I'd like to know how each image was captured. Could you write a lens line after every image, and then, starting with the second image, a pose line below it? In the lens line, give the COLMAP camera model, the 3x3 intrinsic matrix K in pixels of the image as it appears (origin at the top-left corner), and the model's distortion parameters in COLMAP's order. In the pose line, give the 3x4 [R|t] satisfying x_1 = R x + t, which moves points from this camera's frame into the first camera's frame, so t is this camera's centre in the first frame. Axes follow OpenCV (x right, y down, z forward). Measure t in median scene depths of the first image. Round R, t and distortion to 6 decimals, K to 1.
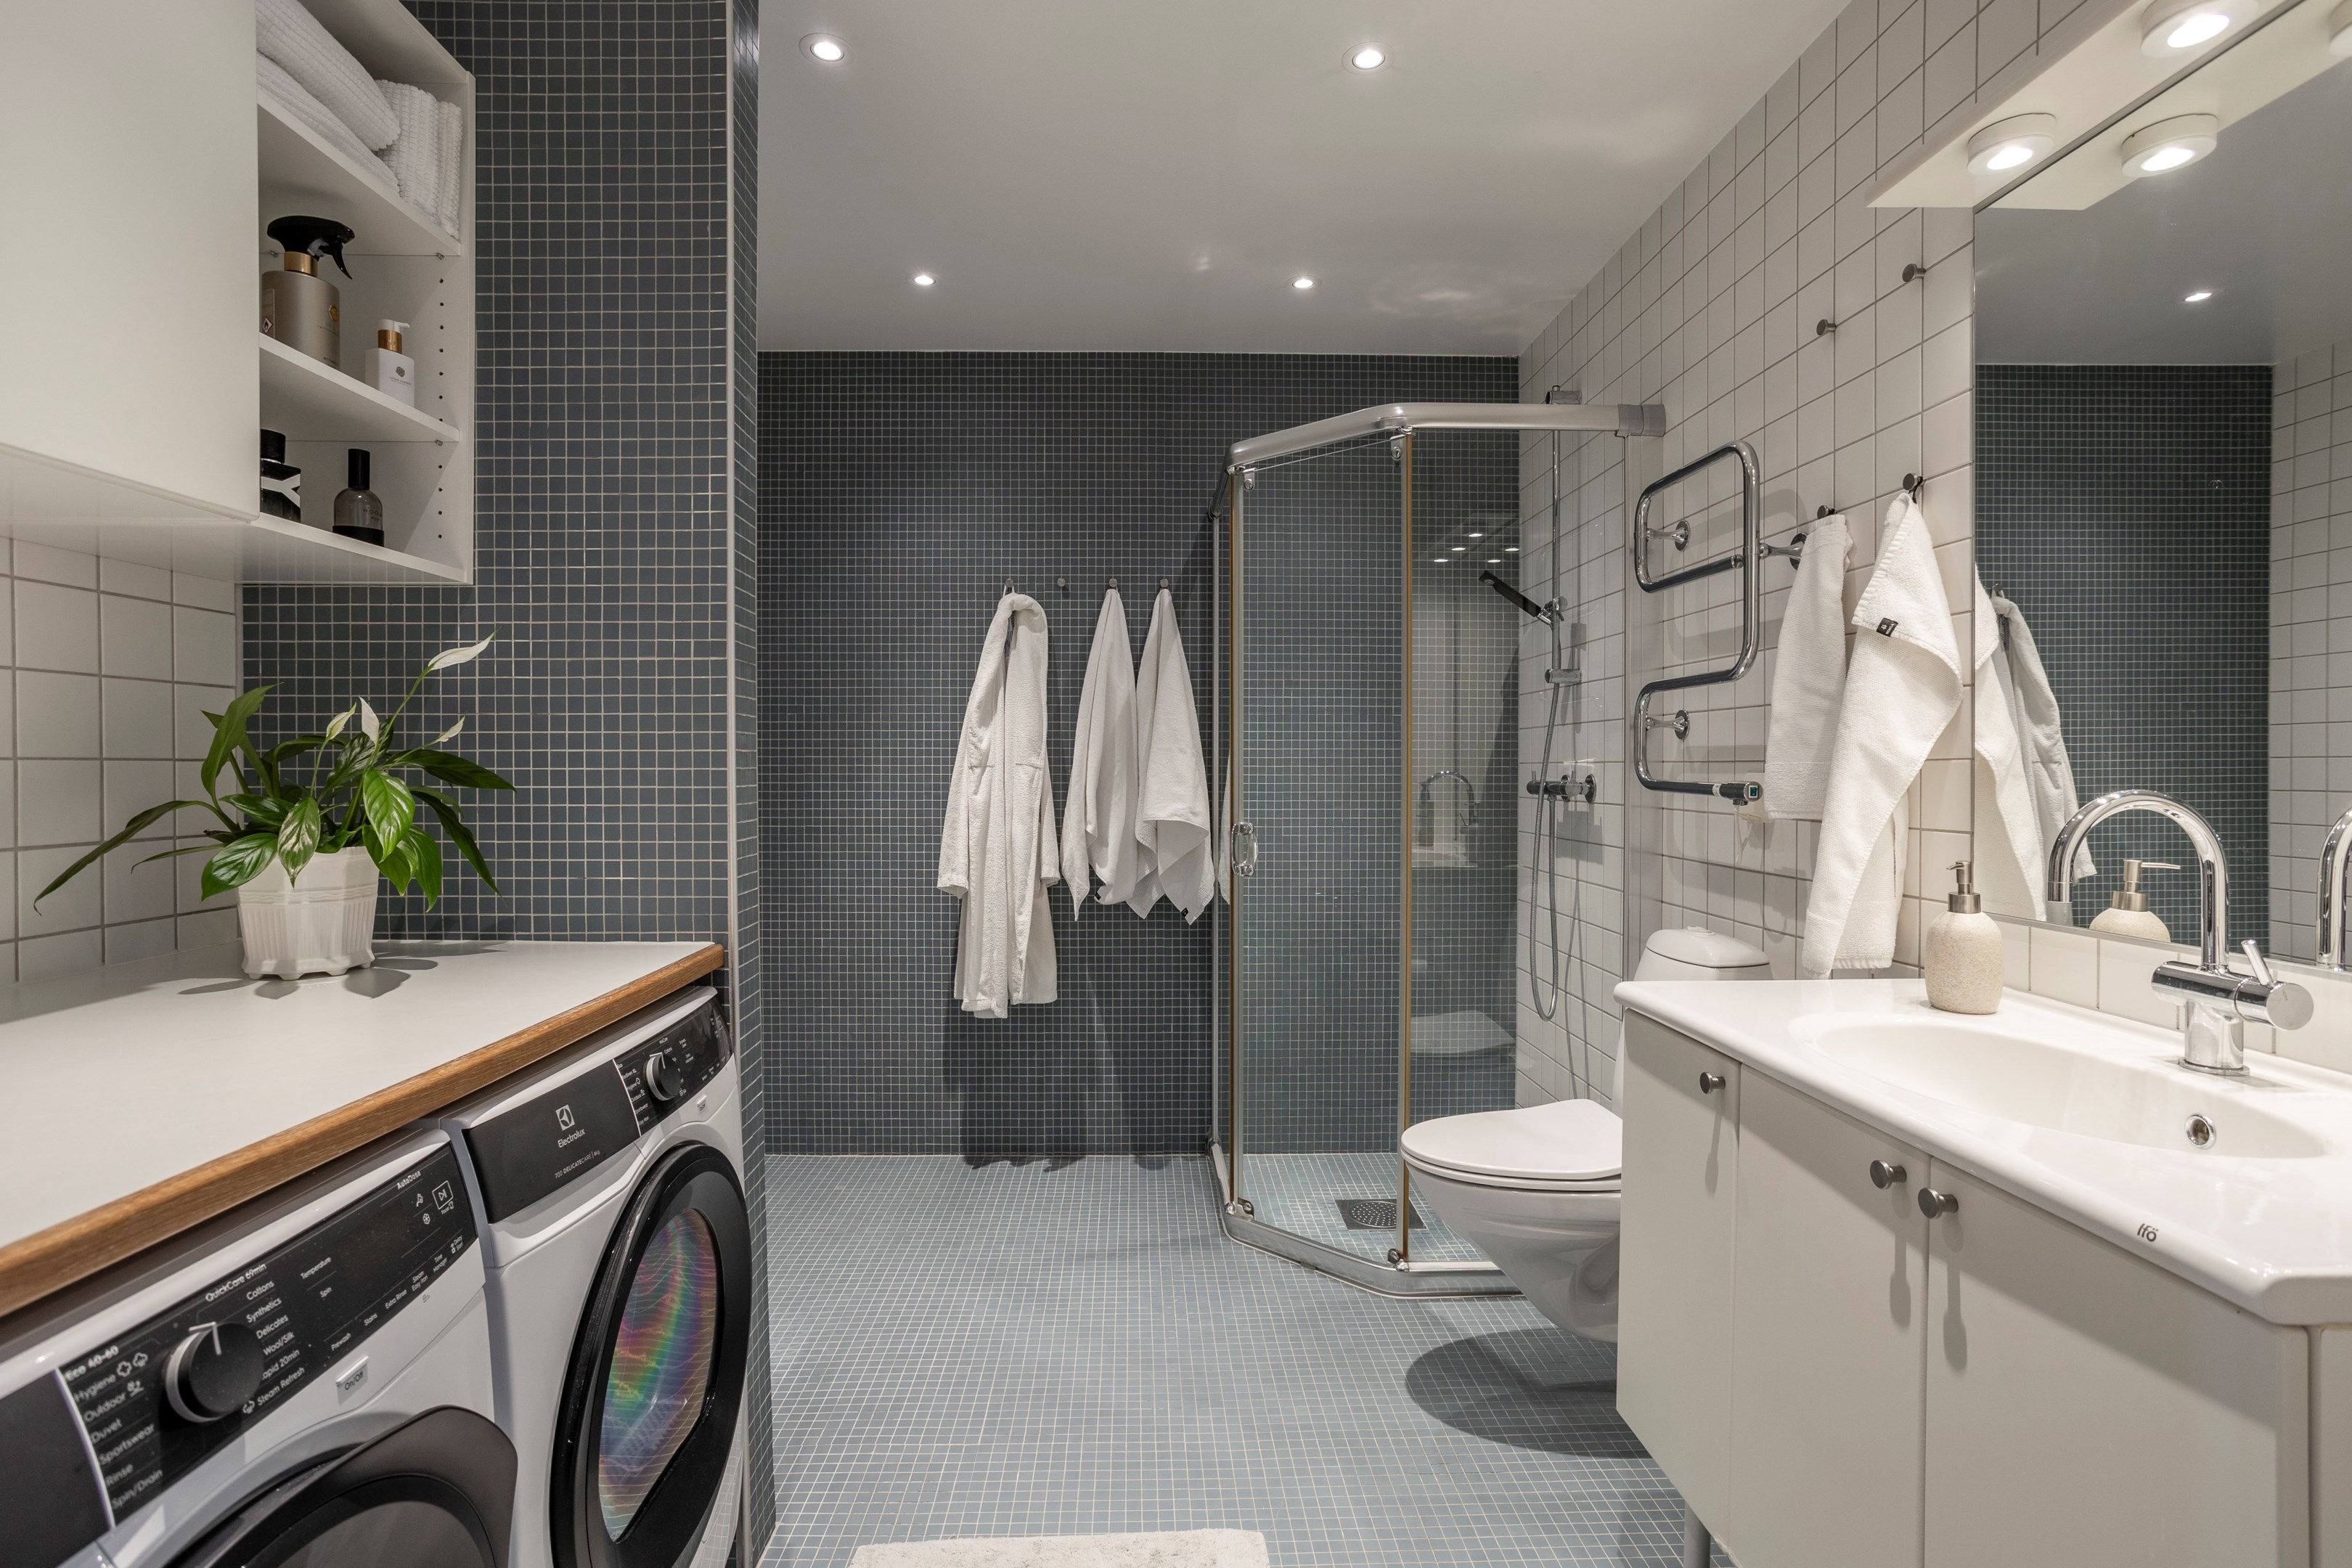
lens RADIAL K [[1146.2, 0, 1176.0], [0, 1146.2, 784.0], [0, 0, 1]] dist [-0.032208, 0.020997]
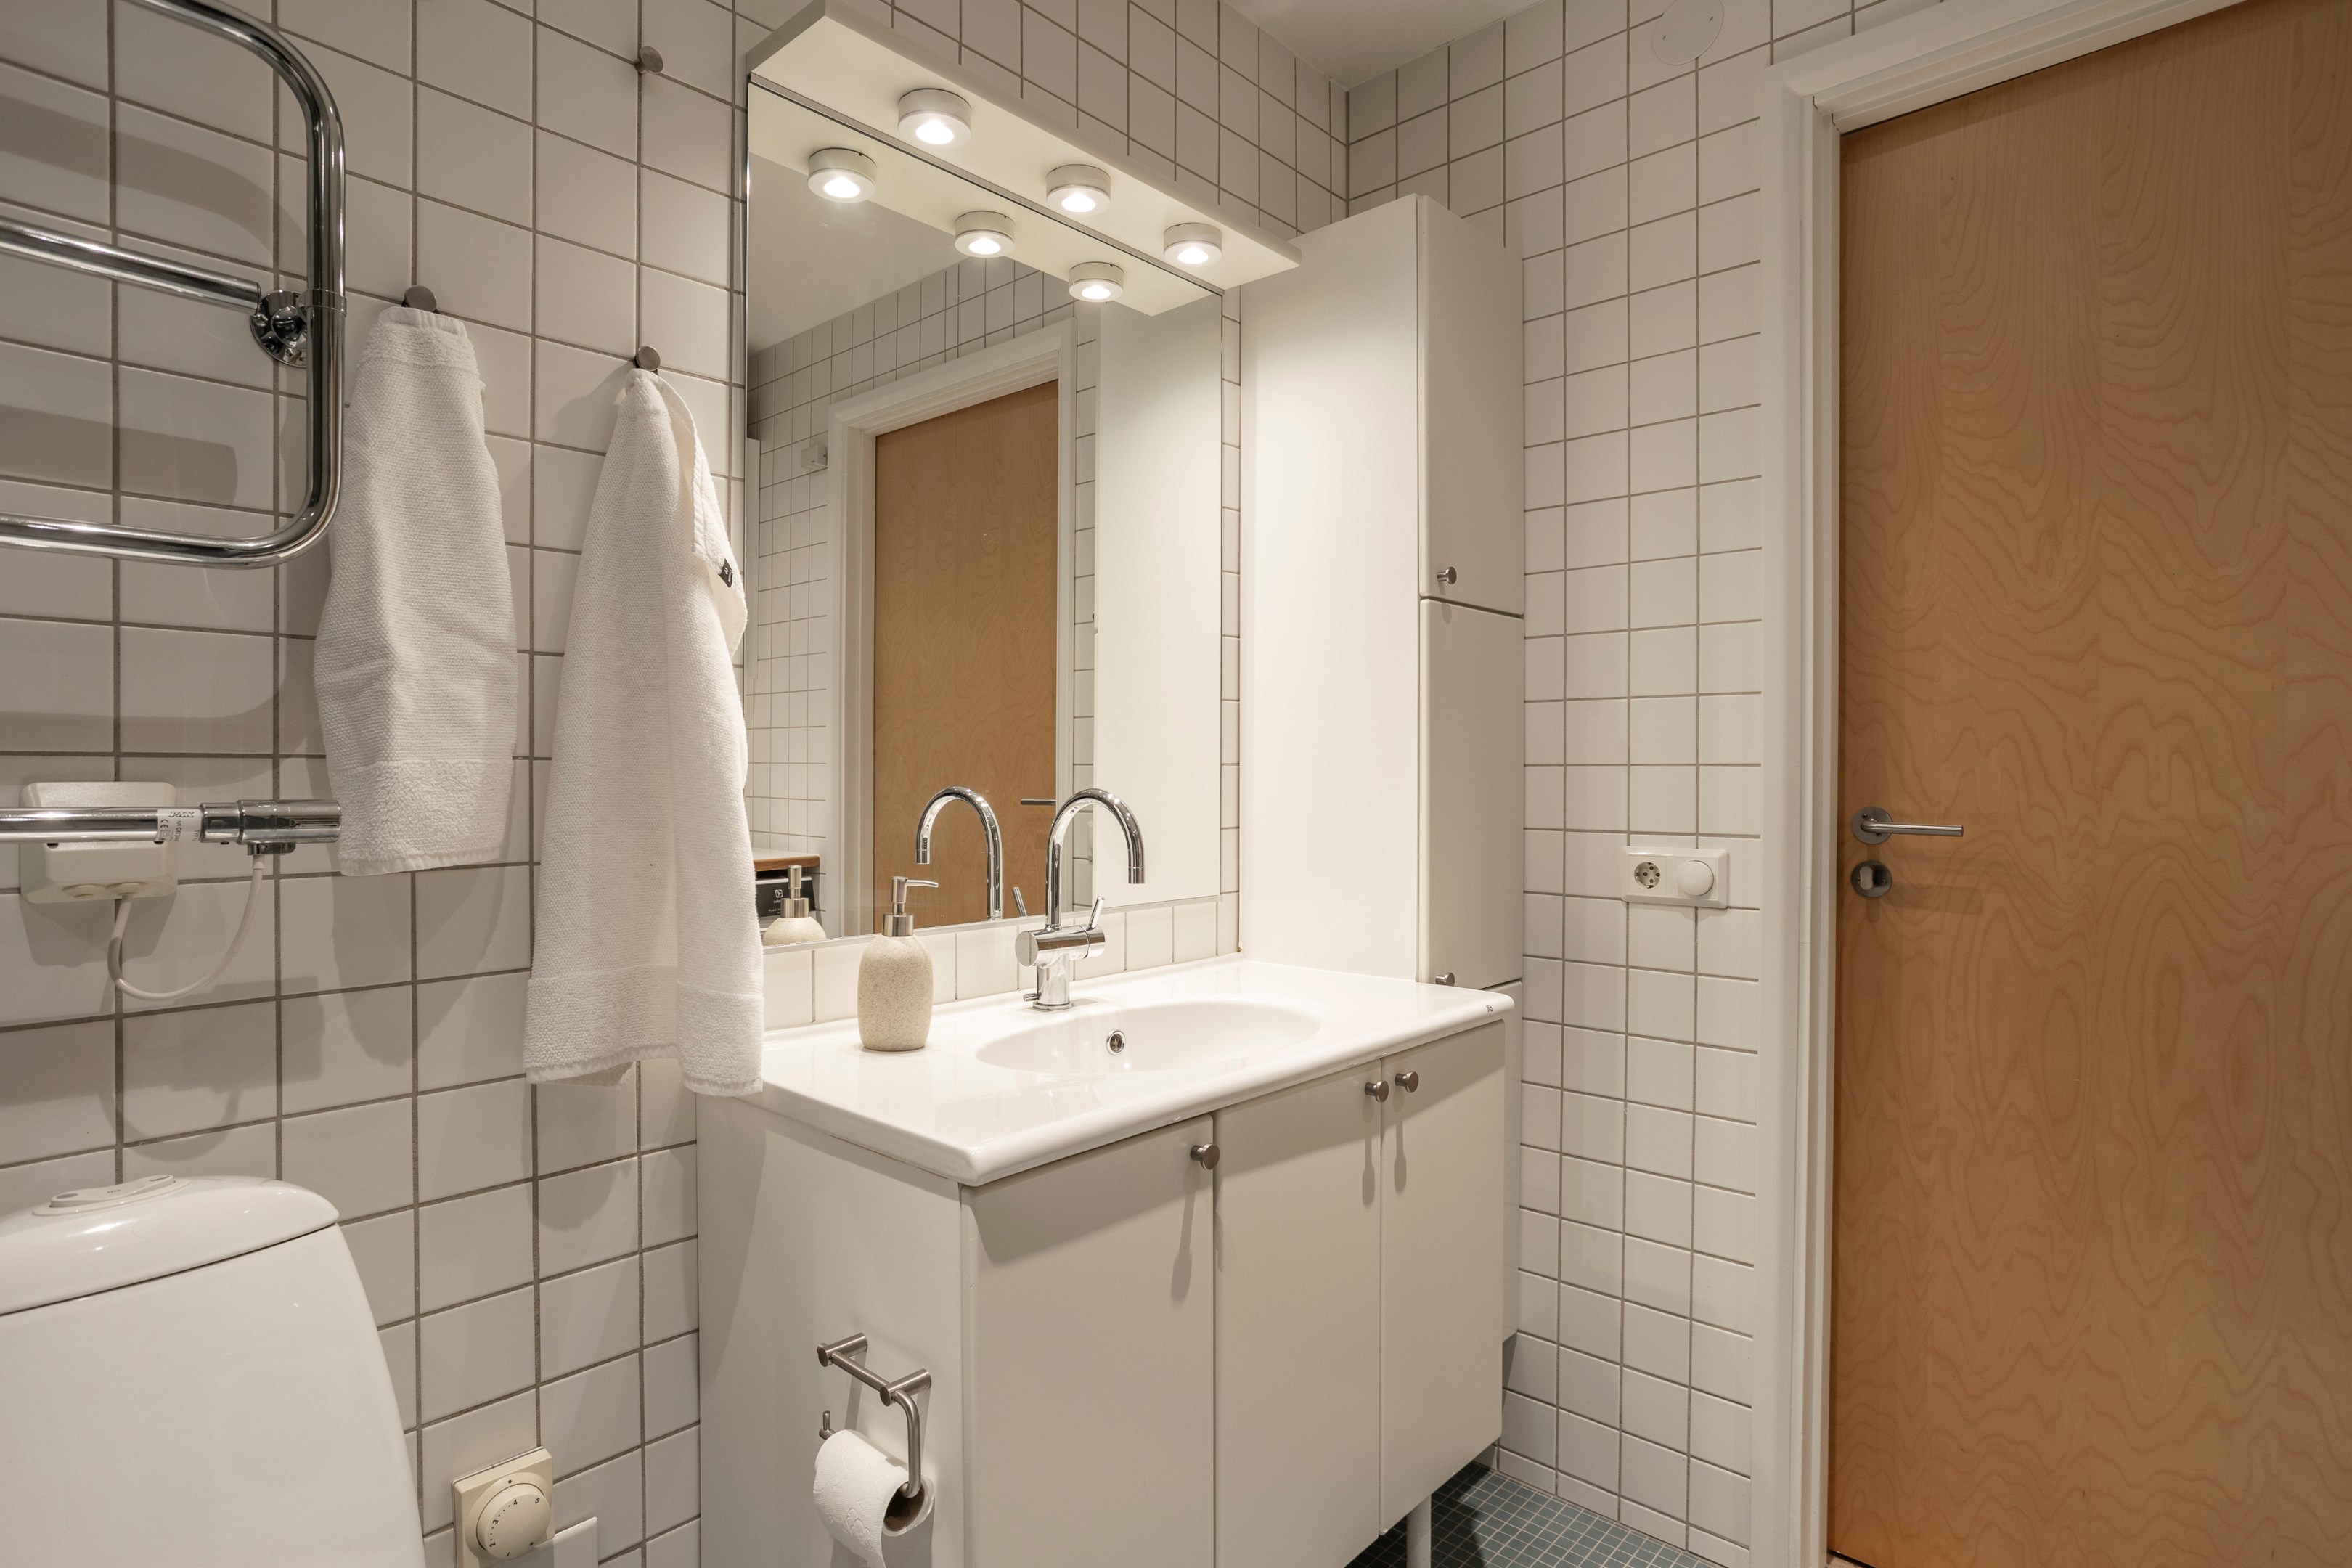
lens RADIAL K [[1228.4, 0, 1177.0], [0, 1228.4, 760.1], [0, 0, 1]] dist [-0.001767, 0.000131]
pose [[-0.721428, -0.001389, 0.692488, -0.170217], [0.002732, 0.999984, 0.004852, -0.037126], [-0.692484, 0.005392, -0.721413, 2.102856]]
